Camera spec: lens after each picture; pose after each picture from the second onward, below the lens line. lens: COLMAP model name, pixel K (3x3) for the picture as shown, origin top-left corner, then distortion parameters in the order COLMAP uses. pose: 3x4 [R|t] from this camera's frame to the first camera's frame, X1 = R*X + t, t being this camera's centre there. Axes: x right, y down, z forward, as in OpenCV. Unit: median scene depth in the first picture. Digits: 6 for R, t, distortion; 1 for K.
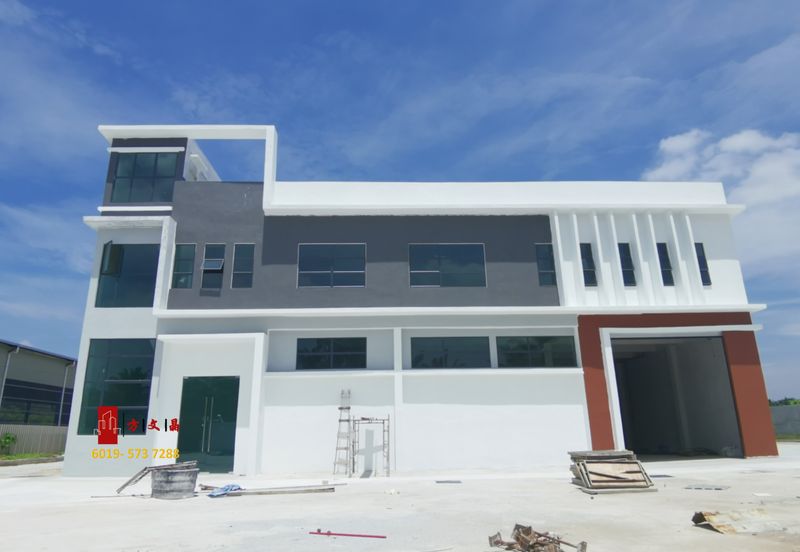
lens RADIAL K [[513.7, 0, 402.6], [0, 513.7, 274.9], [0, 0, 1]] dist [-0.006833, -0.026885]
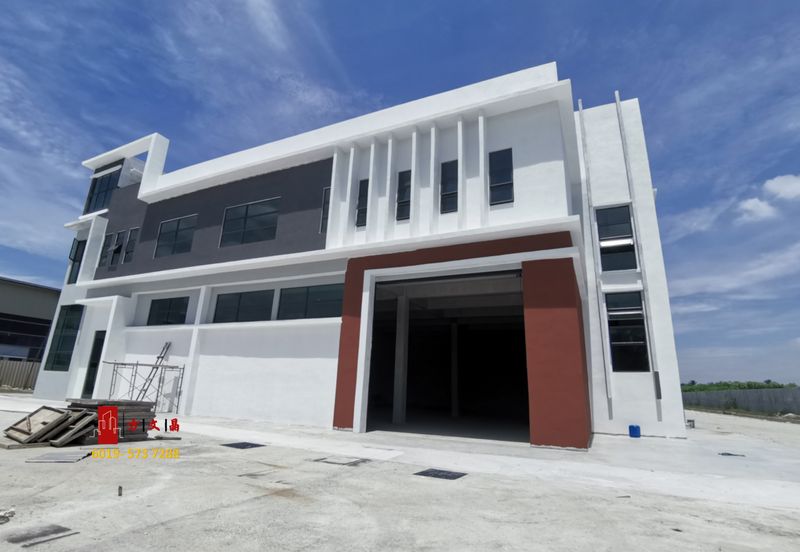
lens RADIAL K [[387.2, 0, 407.4], [0, 387.2, 287.3], [0, 0, 1]] dist [-0.014273, -0.004489]
pose [[0.893204, -0.061532, -0.445421, 0.728824], [0.078790, 0.996684, 0.020313, 0.122059], [0.442694, -0.053238, 0.895091, 0.448219]]
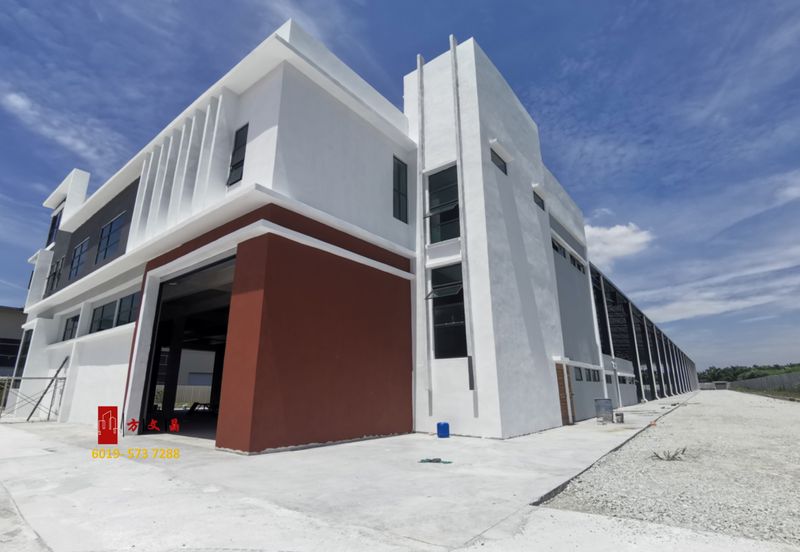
lens RADIAL K [[387.2, 0, 403.5], [0, 387.2, 279.6], [0, 0, 1]] dist [-0.014273, -0.004489]
pose [[0.769453, -0.159401, -0.618493, 1.218154], [0.180038, 0.983220, -0.029419, 0.236723], [0.612804, -0.088716, 0.785239, 0.851244]]
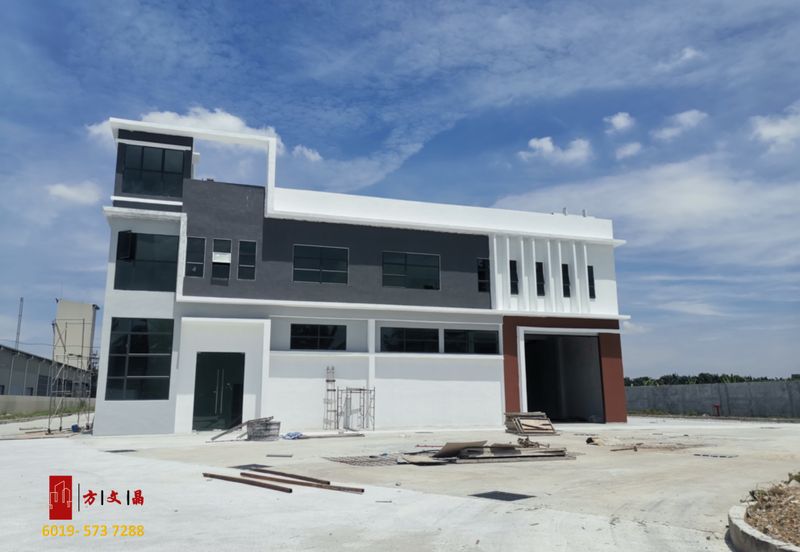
lens RADIAL K [[633.1, 0, 402.1], [0, 633.1, 269.5], [0, 0, 1]] dist [0.037801, -0.005624]
pose [[0.962103, 0.069759, 0.263614, -0.353583], [-0.093156, 0.992645, 0.077311, -0.144147], [-0.256282, -0.098939, 0.961525, -0.504139]]
